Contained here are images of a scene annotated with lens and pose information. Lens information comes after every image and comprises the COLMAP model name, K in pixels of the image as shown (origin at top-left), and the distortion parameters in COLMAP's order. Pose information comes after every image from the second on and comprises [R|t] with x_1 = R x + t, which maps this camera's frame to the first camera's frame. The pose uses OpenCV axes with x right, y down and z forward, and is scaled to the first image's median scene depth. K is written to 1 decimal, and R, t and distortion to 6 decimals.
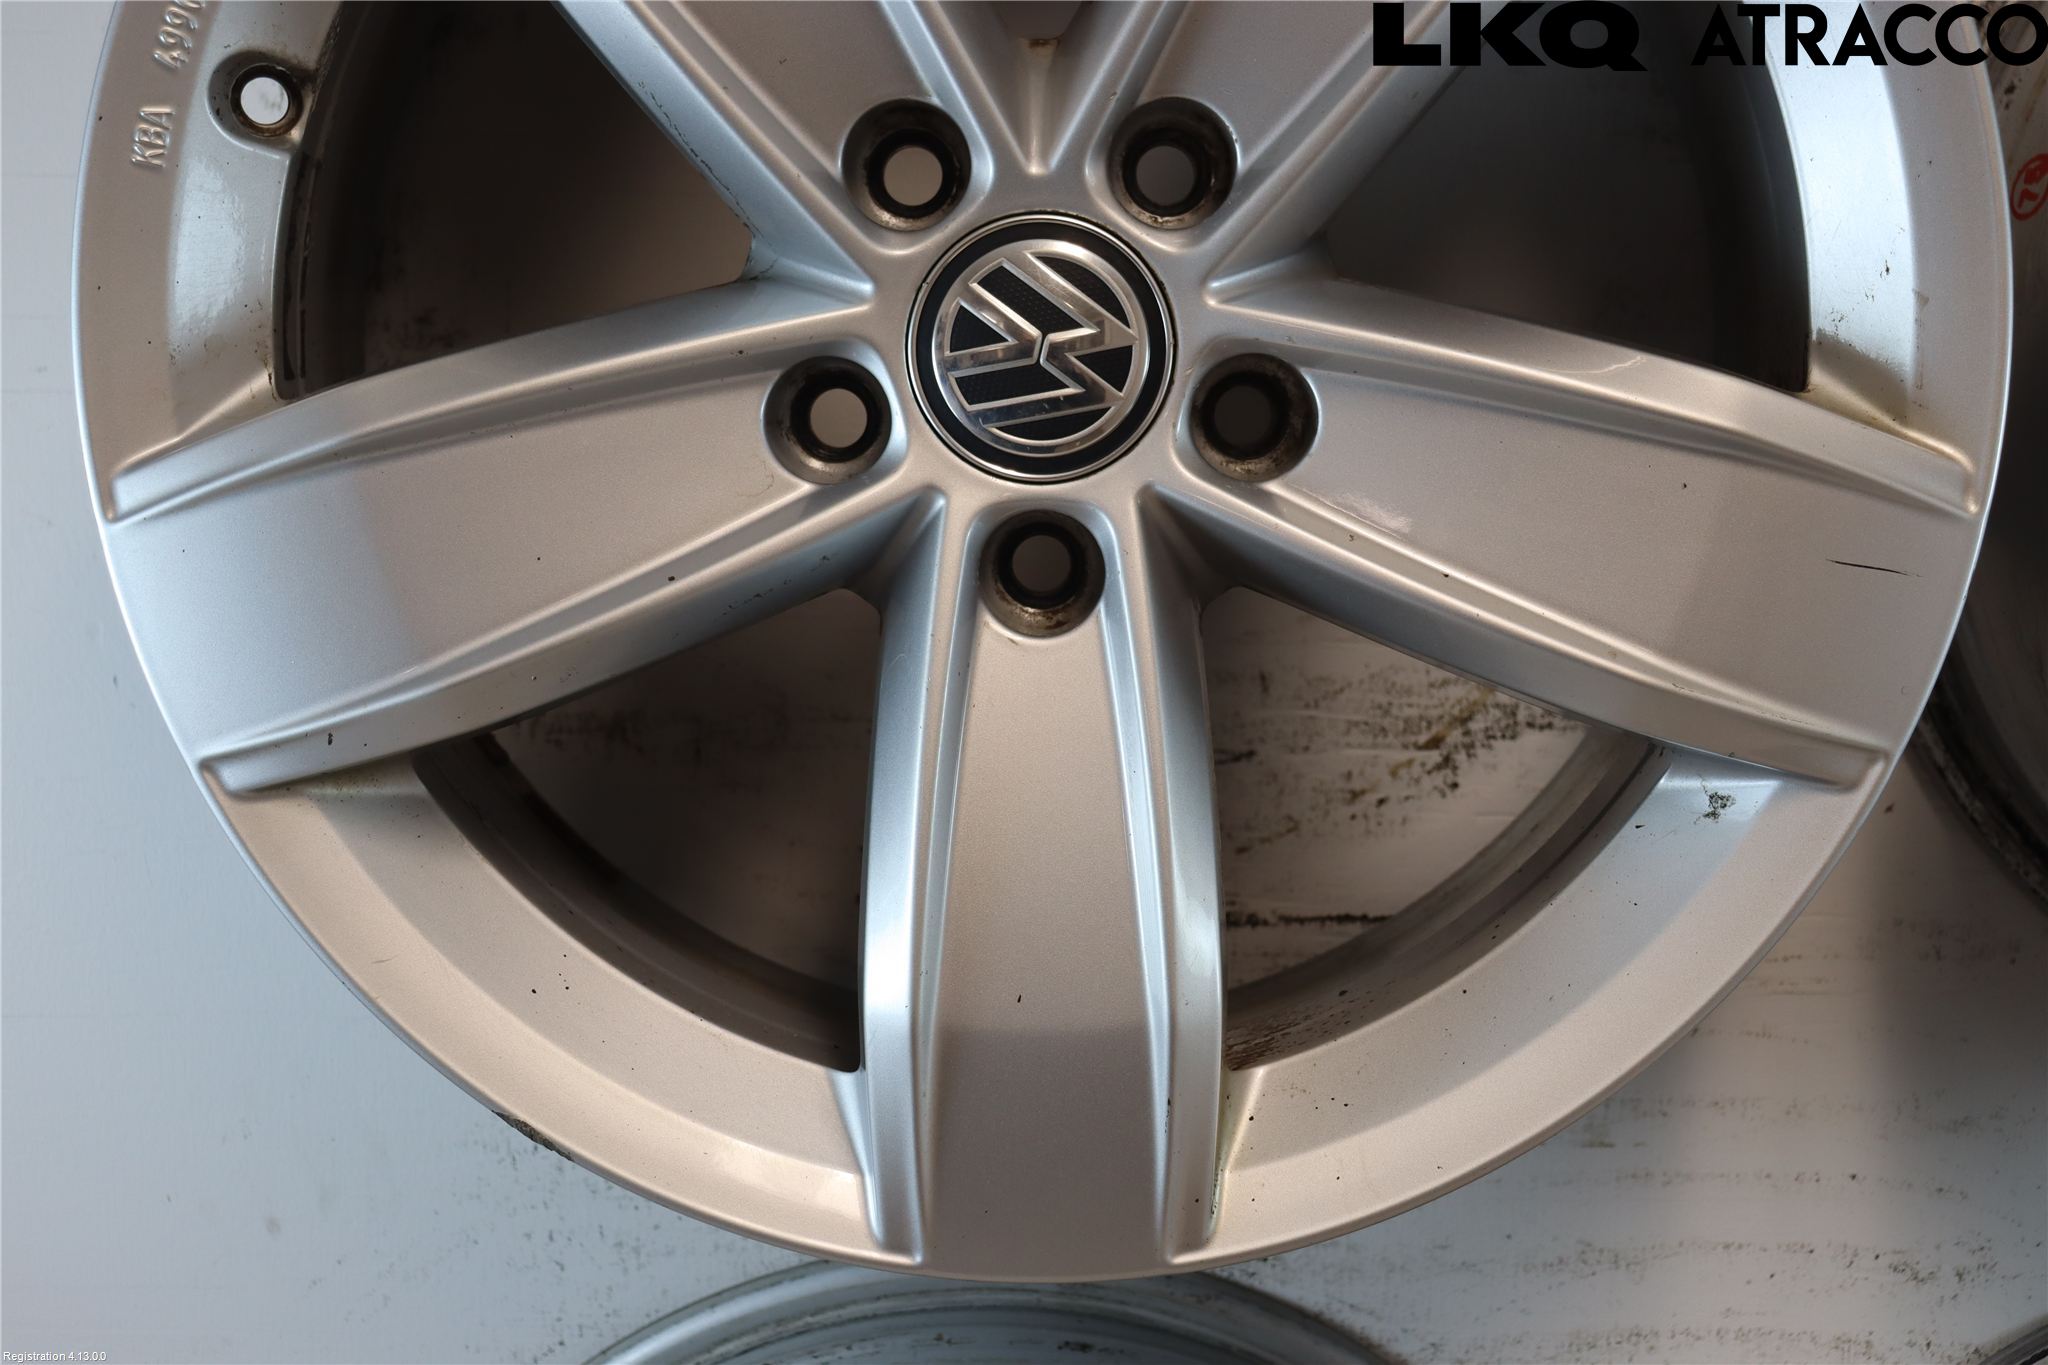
lens RADIAL K [[2584.5, 0, 1016.5], [0, 2584.5, 714.5], [0, 0, 1]] dist [-0.057682, 0.282750]
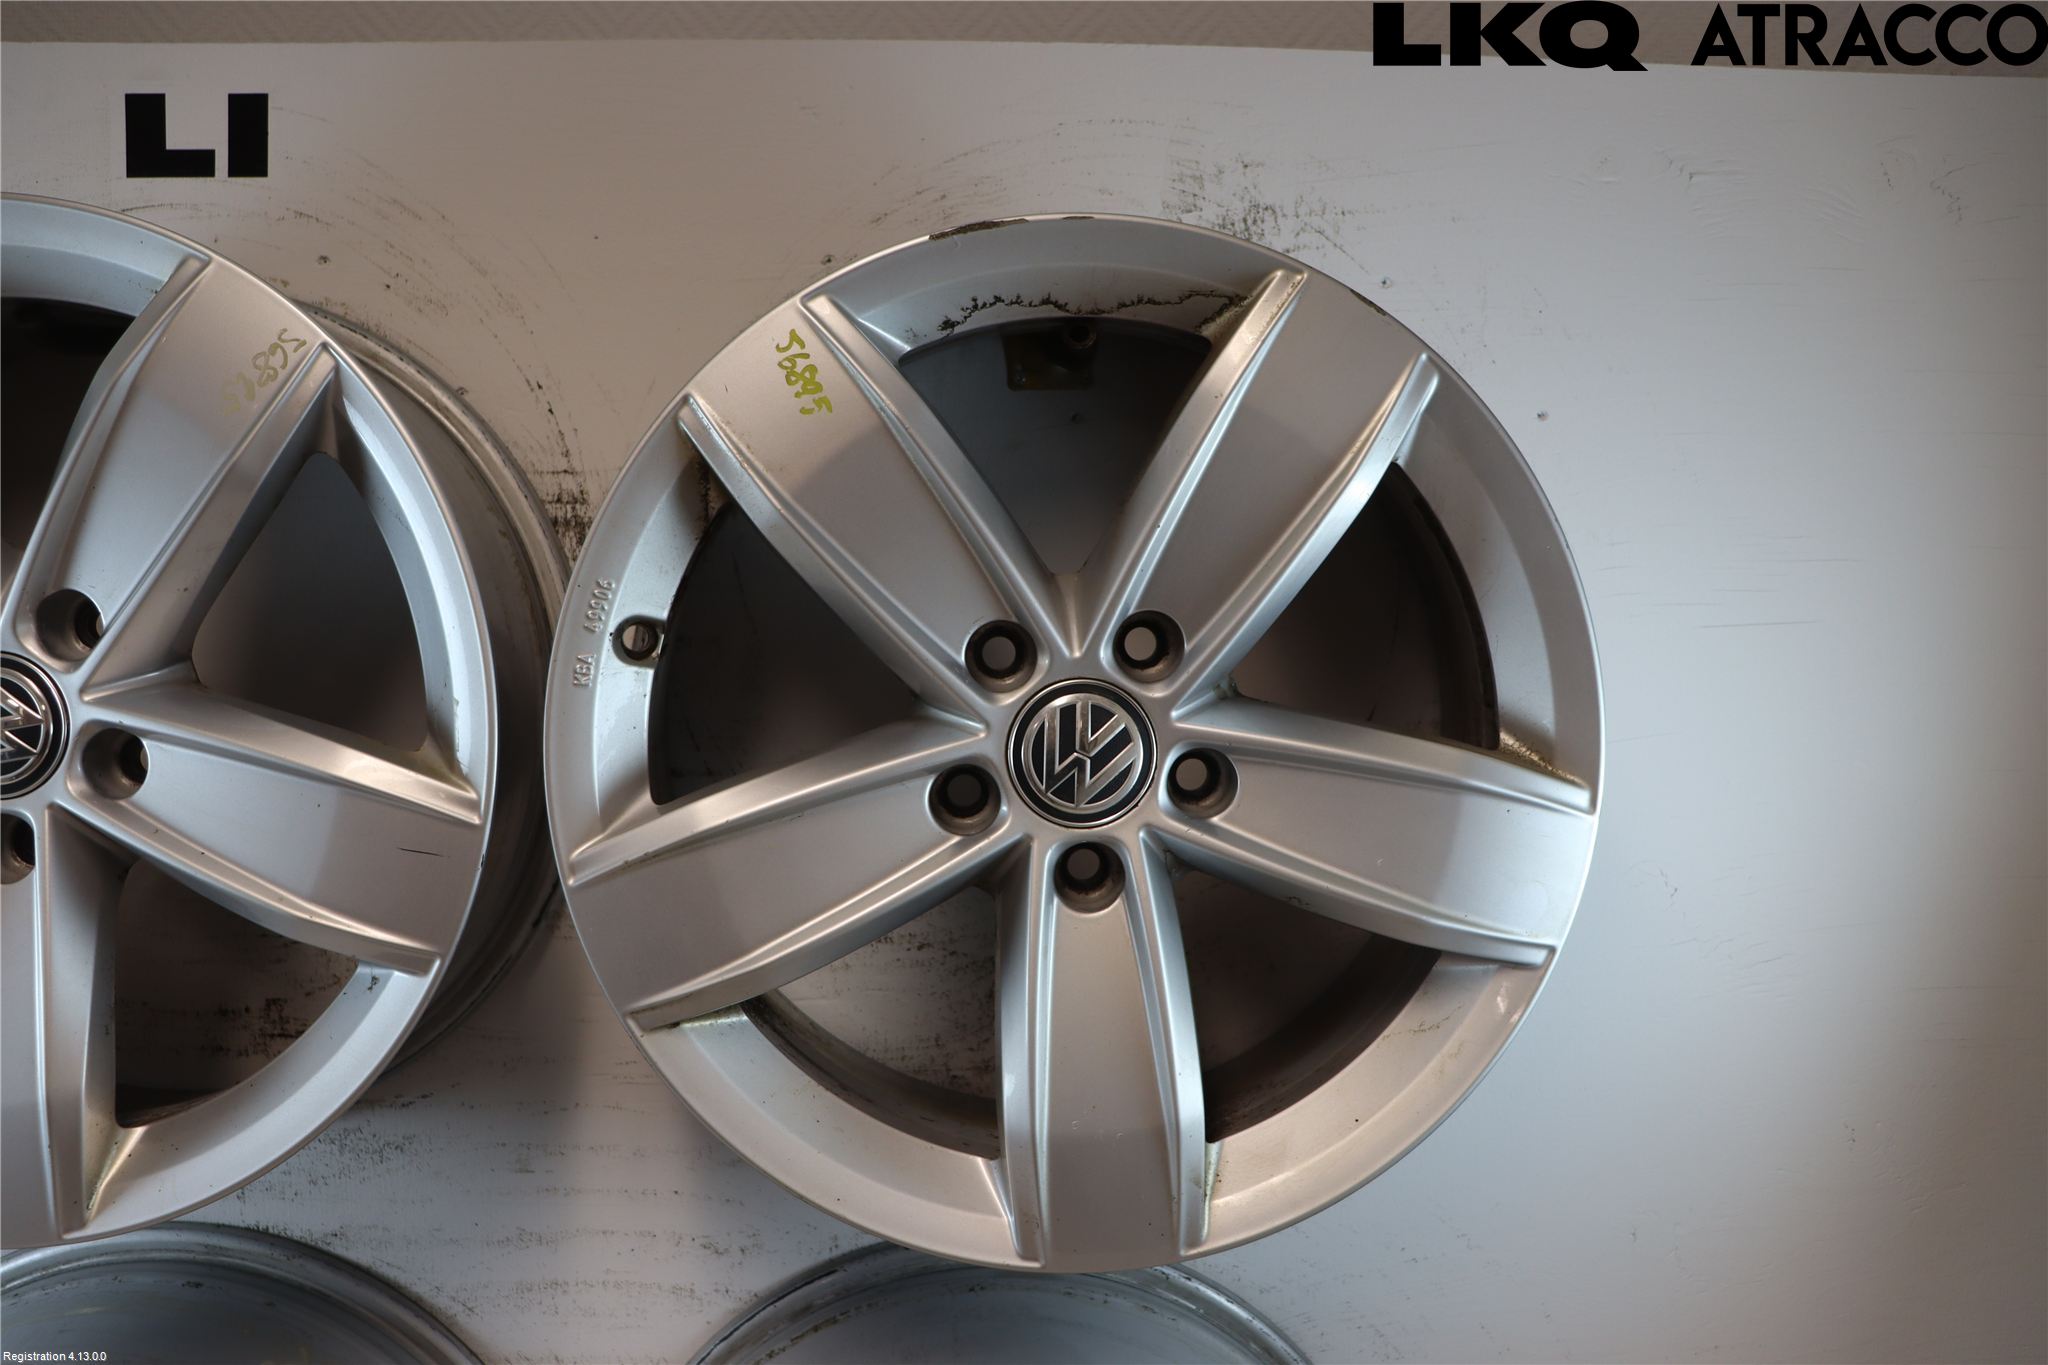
lens RADIAL K [[1697.7, 0, 1022.6], [0, 1697.7, 724.8], [0, 0, 1]] dist [-0.183458, 0.156253]
pose [[0.999204, 0.005841, 0.039462, 0.681630], [-0.002705, 0.996867, -0.079052, -0.054023], [-0.039801, 0.078882, 0.996089, -0.157057]]
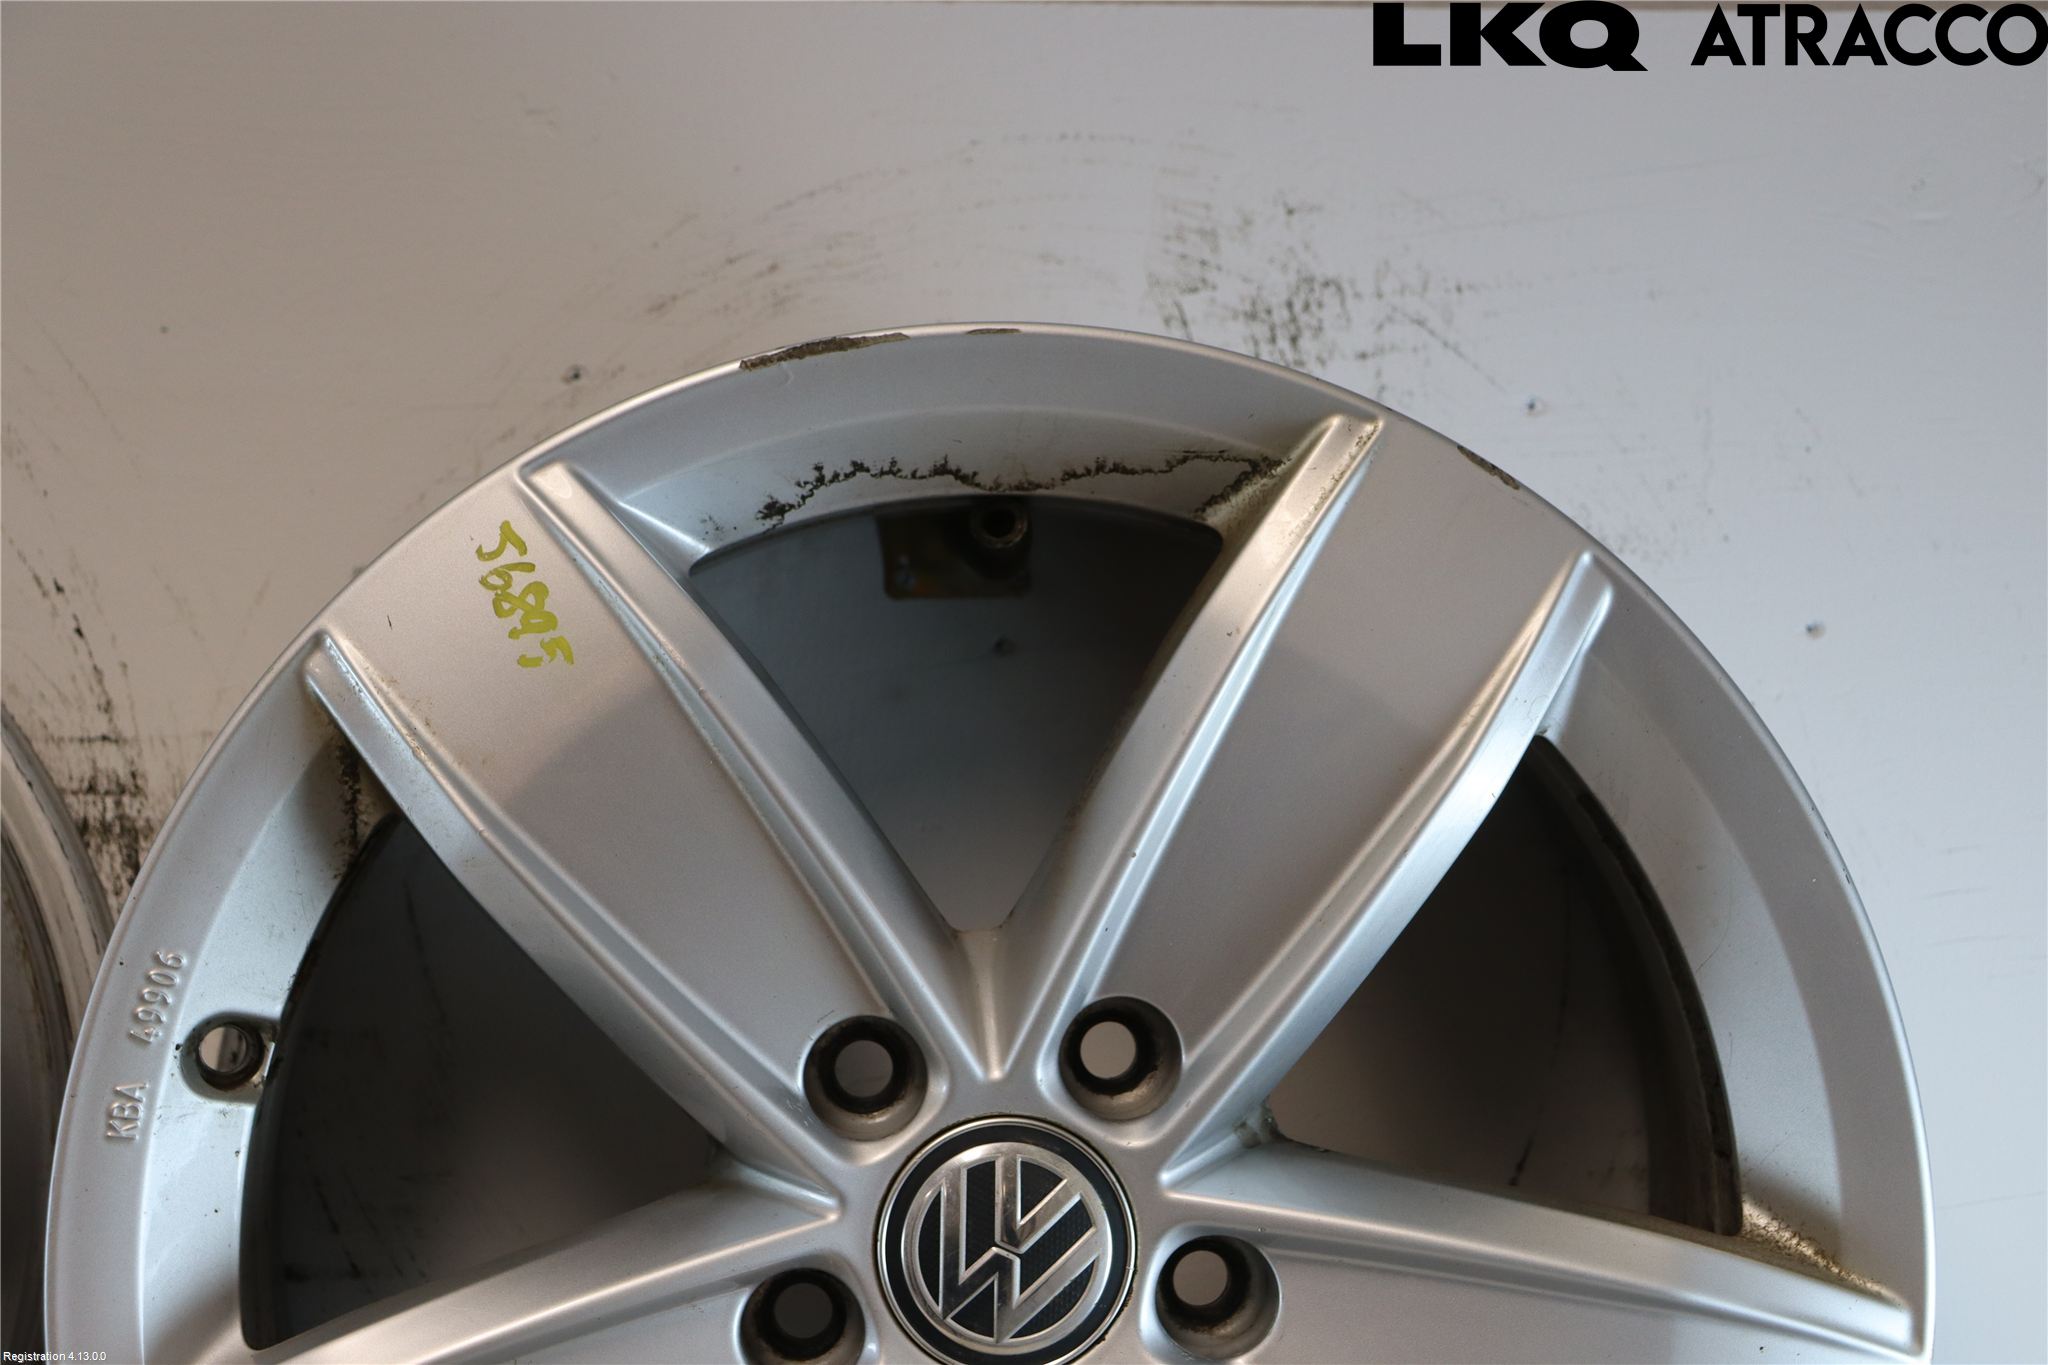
lens RADIAL K [[3042.8, 0, 1020.4], [0, 3042.8, 707.8], [0, 0, 1]] dist [0.017521, 0.348174]
pose [[0.998109, 0.006317, 0.061140, 0.699158], [0.006381, 0.978681, -0.205287, -0.088266], [-0.061133, 0.205289, 0.976790, -0.215951]]
